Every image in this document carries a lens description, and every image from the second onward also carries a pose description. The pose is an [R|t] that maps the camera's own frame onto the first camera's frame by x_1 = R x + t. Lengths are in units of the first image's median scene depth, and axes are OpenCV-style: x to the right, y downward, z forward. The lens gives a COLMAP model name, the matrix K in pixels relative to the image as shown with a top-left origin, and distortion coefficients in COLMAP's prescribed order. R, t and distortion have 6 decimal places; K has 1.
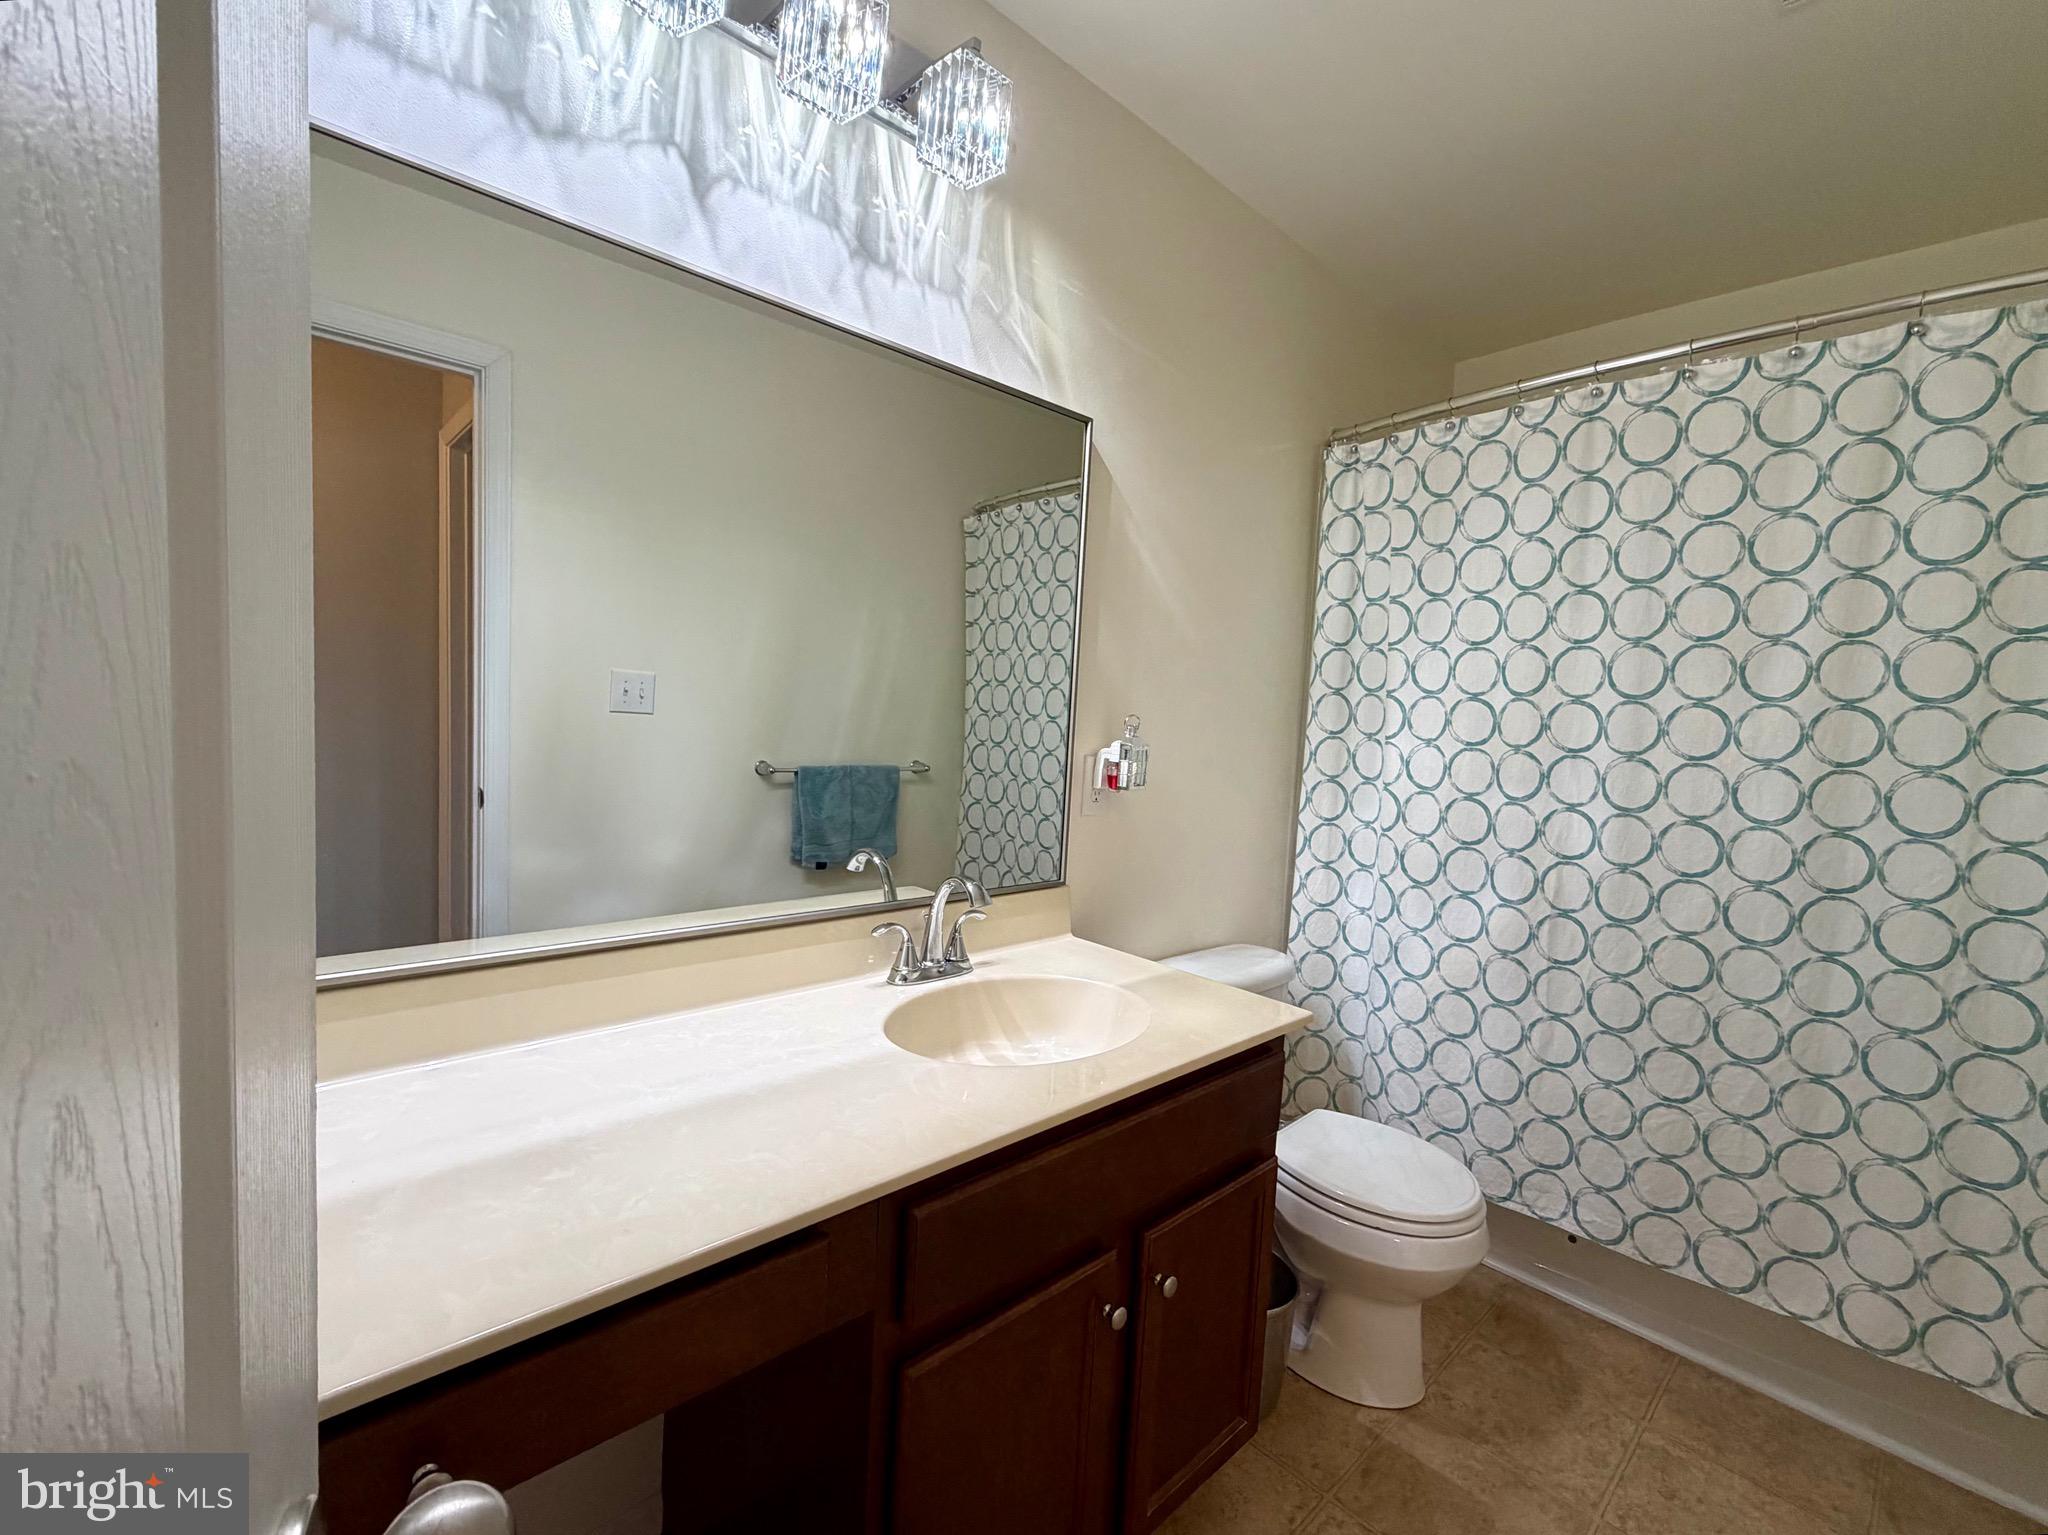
lens RADIAL K [[862.4, 0, 1014.0], [0, 862.4, 760.6], [0, 0, 1]] dist [0.000991, -0.000879]
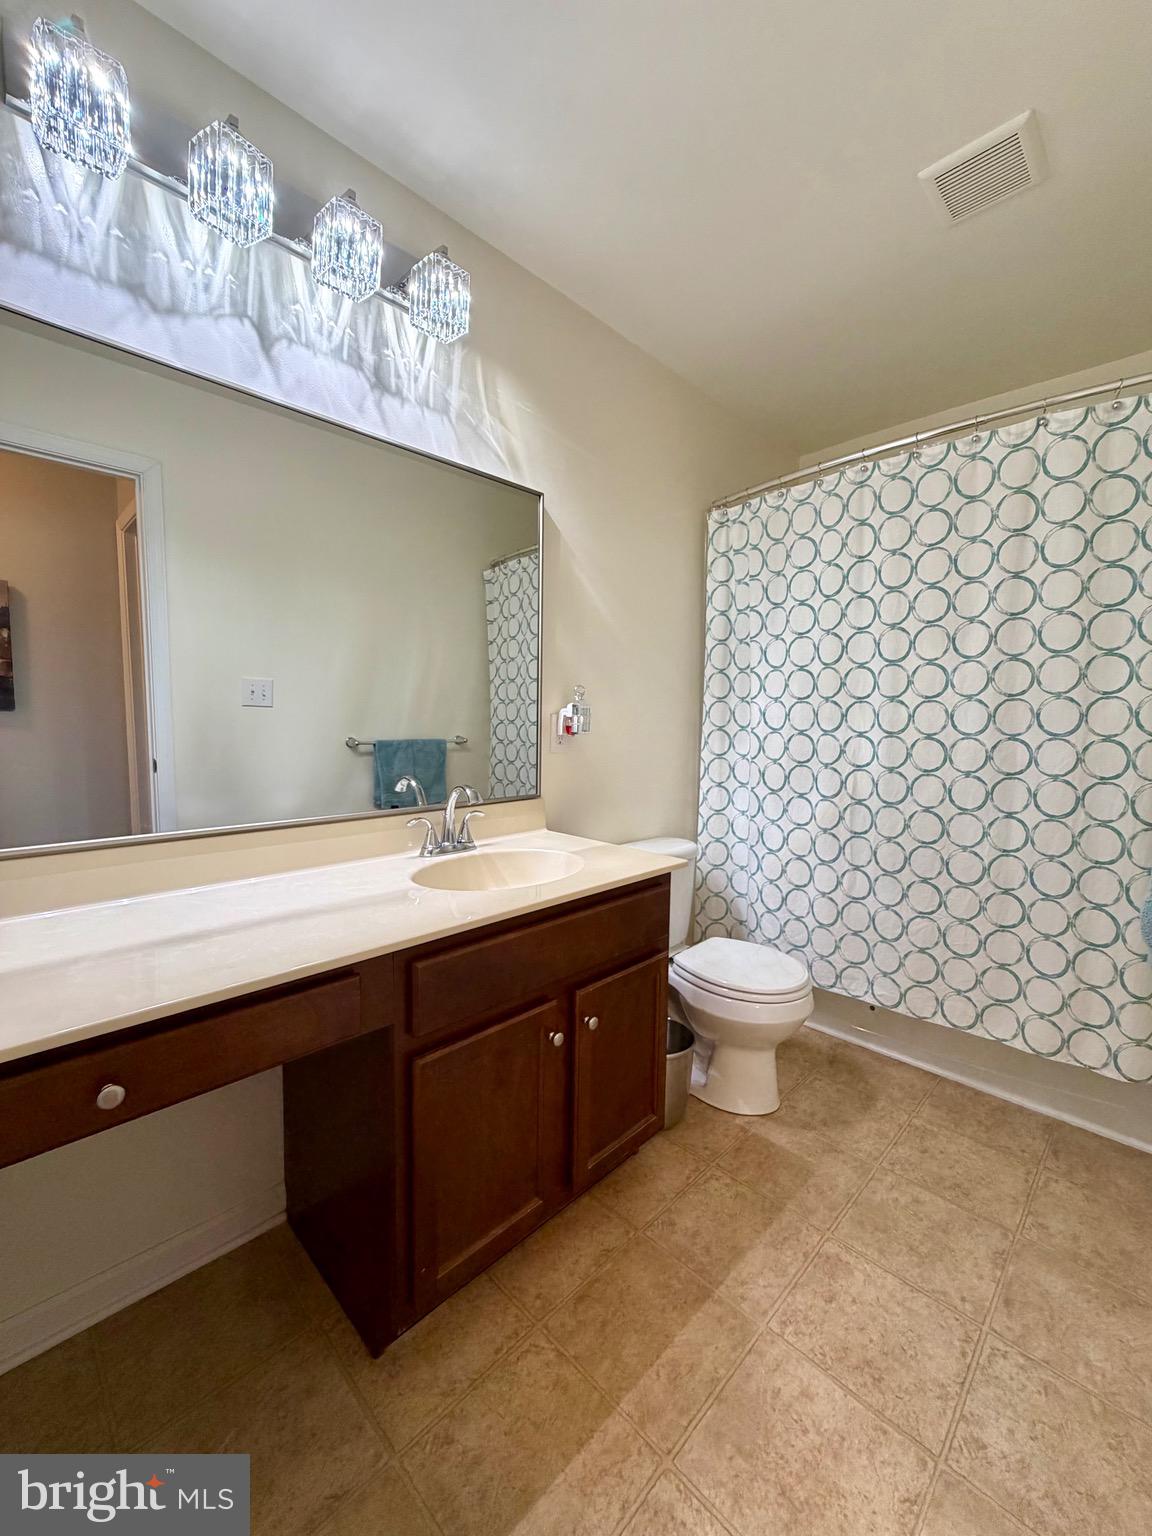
lens RADIAL K [[612.5, 0, 583.9], [0, 612.5, 767.1], [0, 0, 1]] dist [-0.000710, -0.000449]
pose [[0.998355, -0.042559, 0.038412, 0.105817], [0.042047, 0.999017, 0.014052, 0.084935], [-0.038972, -0.012414, 0.999163, -0.108785]]
